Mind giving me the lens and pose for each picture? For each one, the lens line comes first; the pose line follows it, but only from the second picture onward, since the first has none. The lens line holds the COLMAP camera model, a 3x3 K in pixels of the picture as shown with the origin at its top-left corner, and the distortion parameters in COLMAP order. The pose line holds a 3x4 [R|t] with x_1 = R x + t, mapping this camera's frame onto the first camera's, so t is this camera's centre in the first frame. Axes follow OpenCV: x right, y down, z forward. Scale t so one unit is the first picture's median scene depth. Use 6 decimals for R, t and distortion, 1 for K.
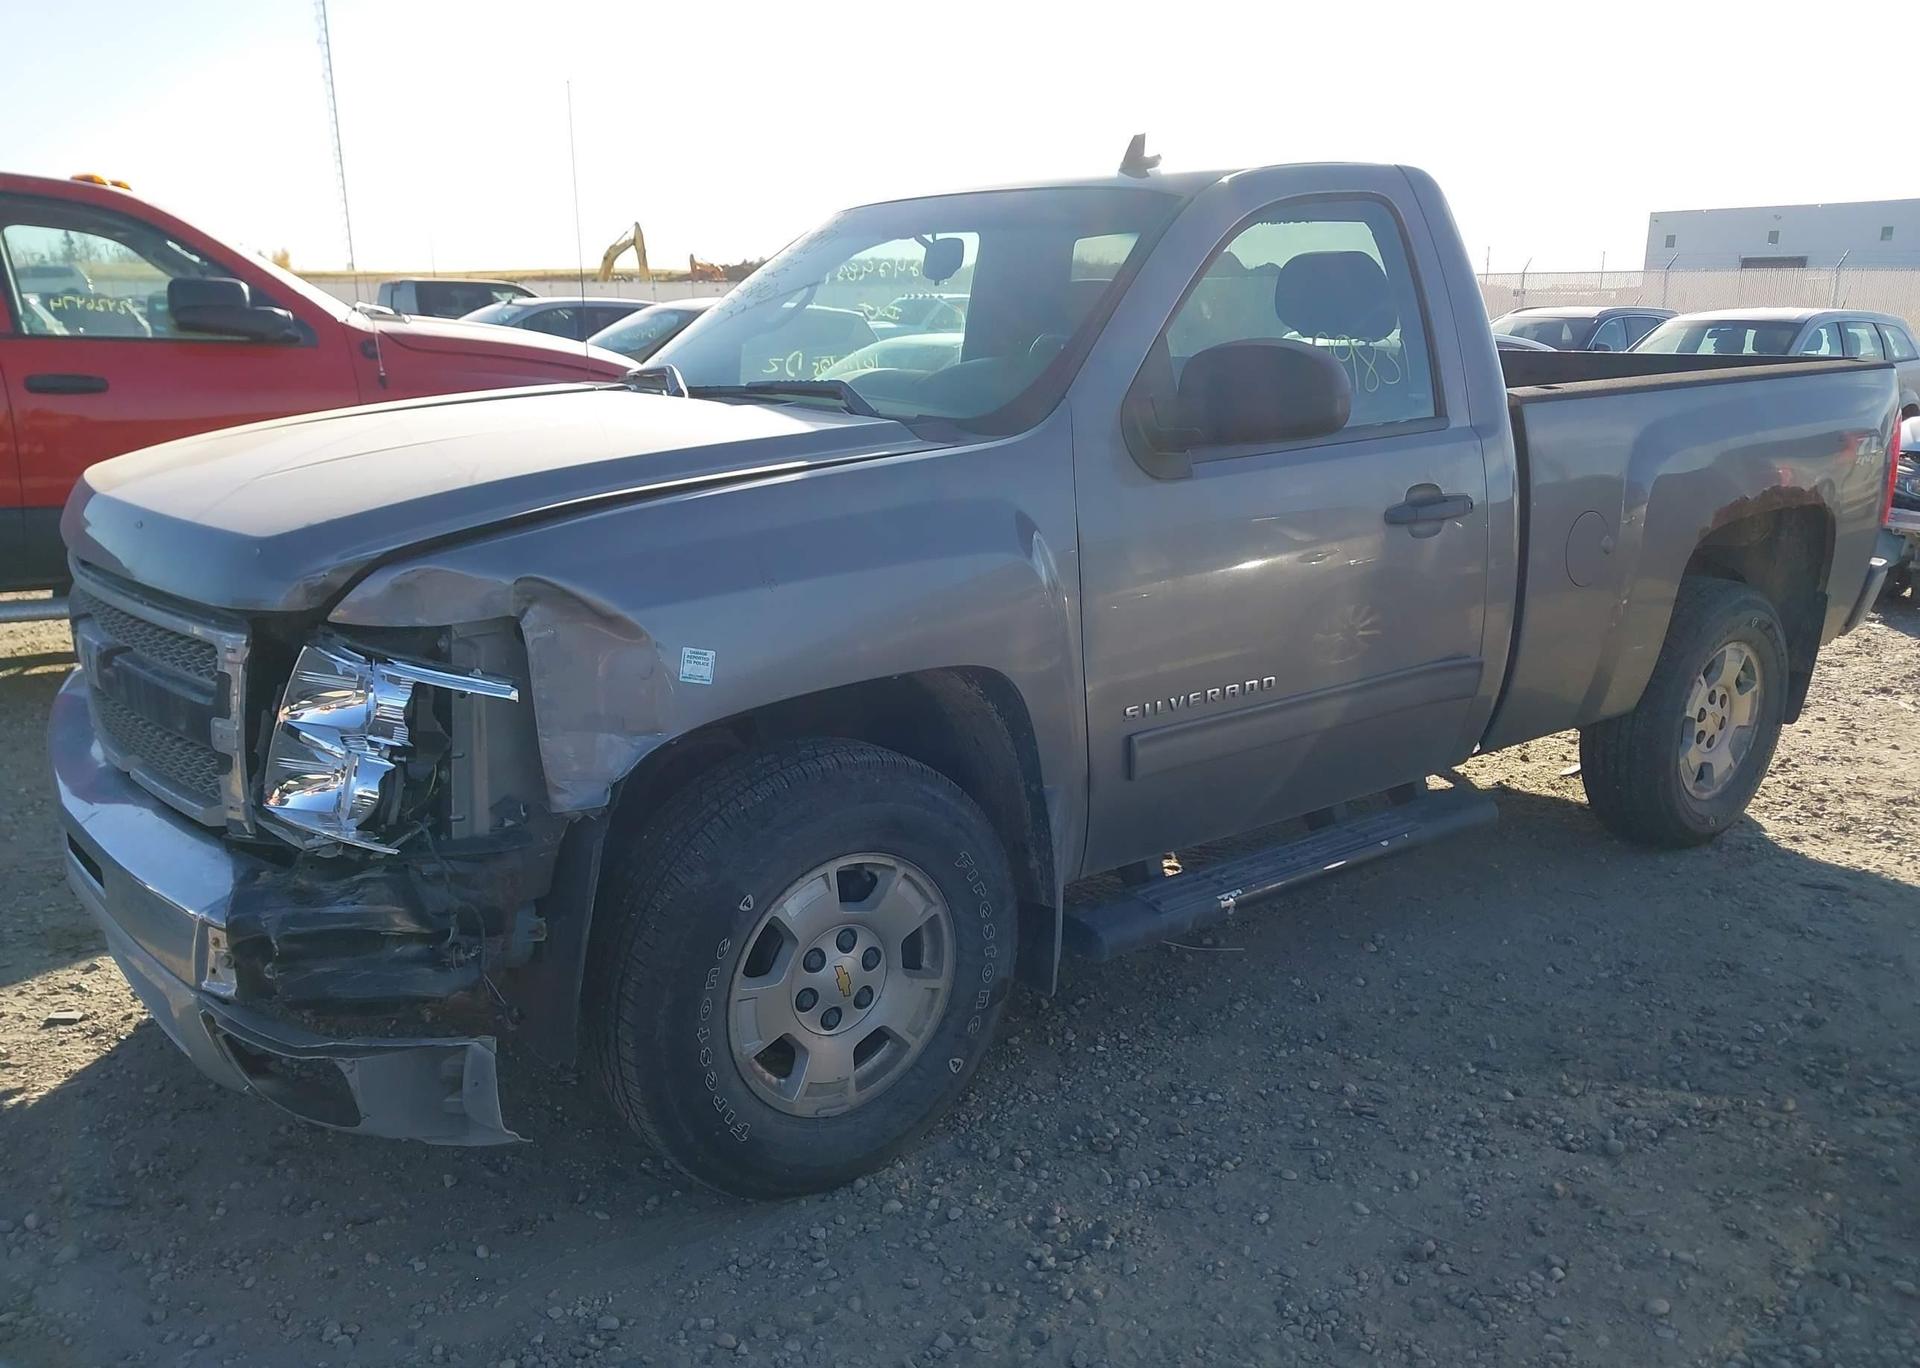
lens RADIAL K [[1516.6, 0, 972.9], [0, 1516.6, 684.7], [0, 0, 1]] dist [0.035062, -0.038614]
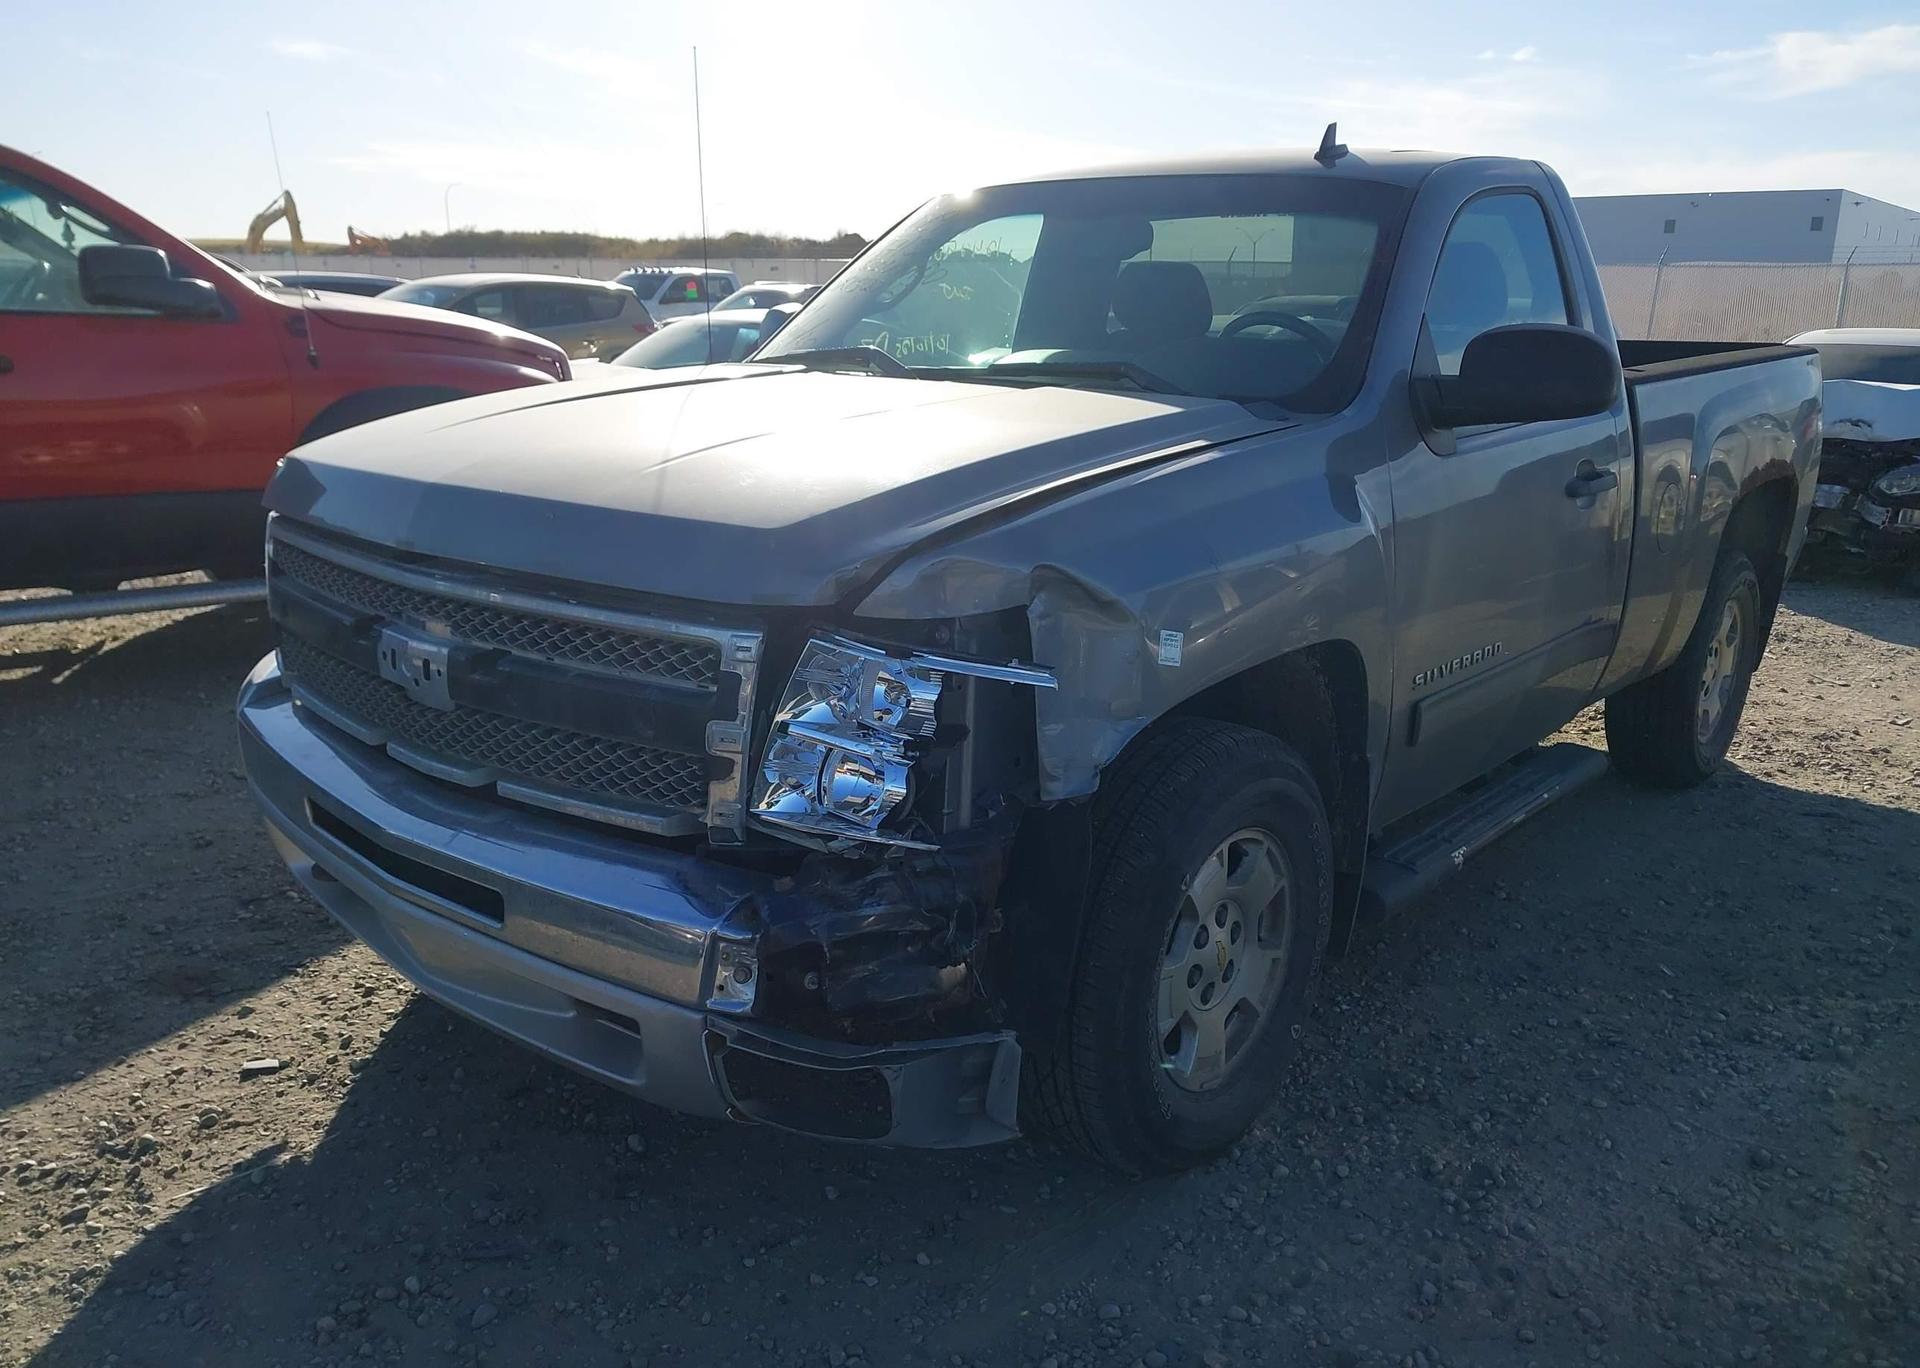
lens RADIAL K [[1516.6, 0, 972.9], [0, 1516.6, 684.7], [0, 0, 1]] dist [0.035062, -0.038614]
pose [[0.978944, -0.040871, 0.199995, -0.437442], [0.038628, 0.999139, 0.015108, -0.007350], [-0.200440, -0.007064, 0.979680, 0.037806]]
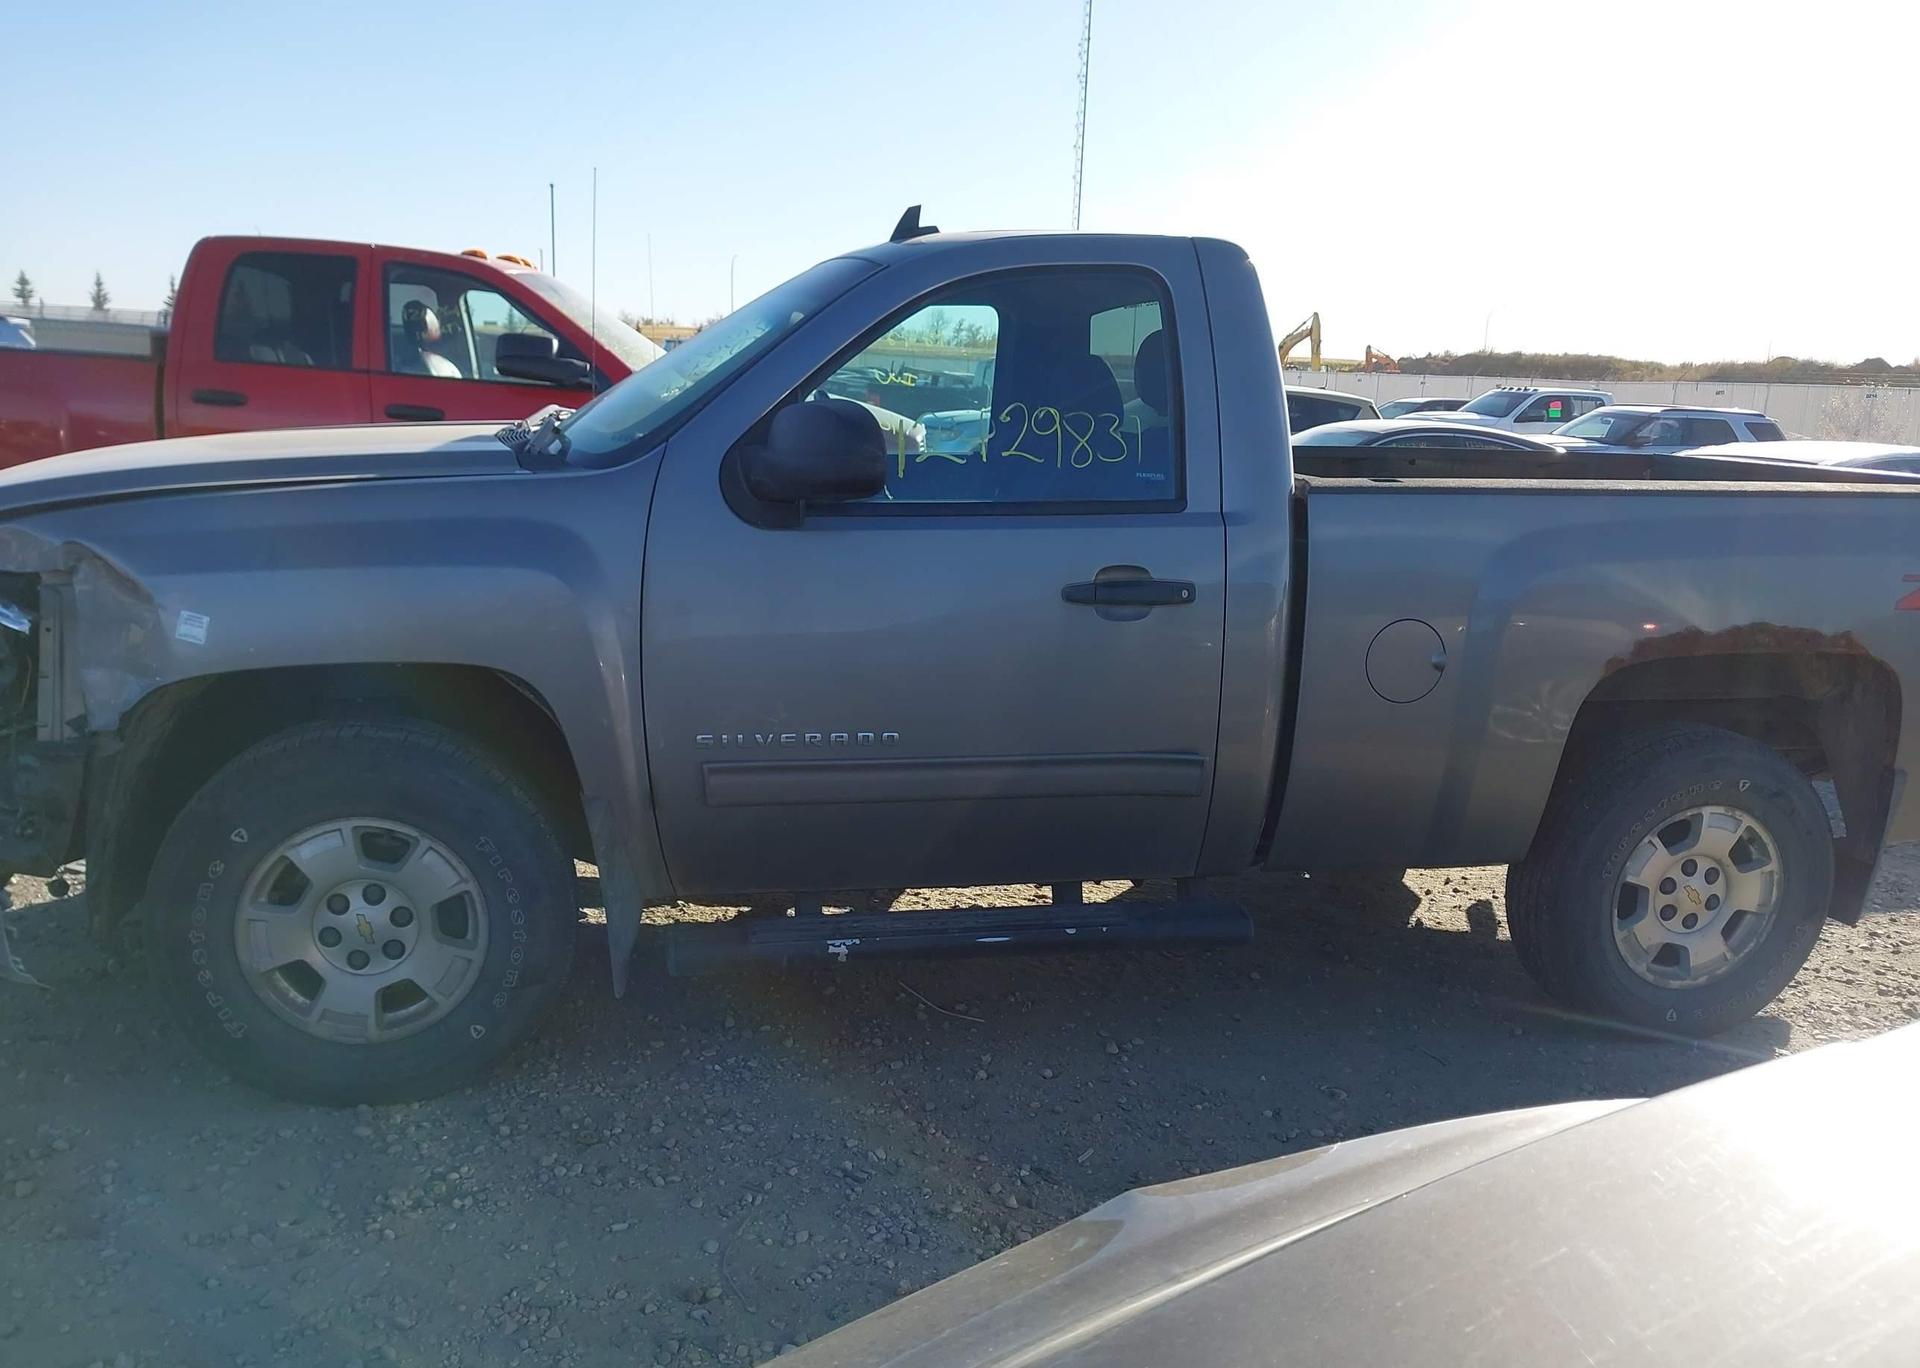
lens RADIAL K [[1543.7, 0, 992.6], [0, 1543.7, 674.8], [0, 0, 1]] dist [-0.017407, 0.049764]
pose [[0.910361, 0.117927, -0.396656, 0.766445], [-0.143406, 0.989042, -0.035084, -0.020146], [0.388172, 0.088822, 0.917297, 0.102870]]
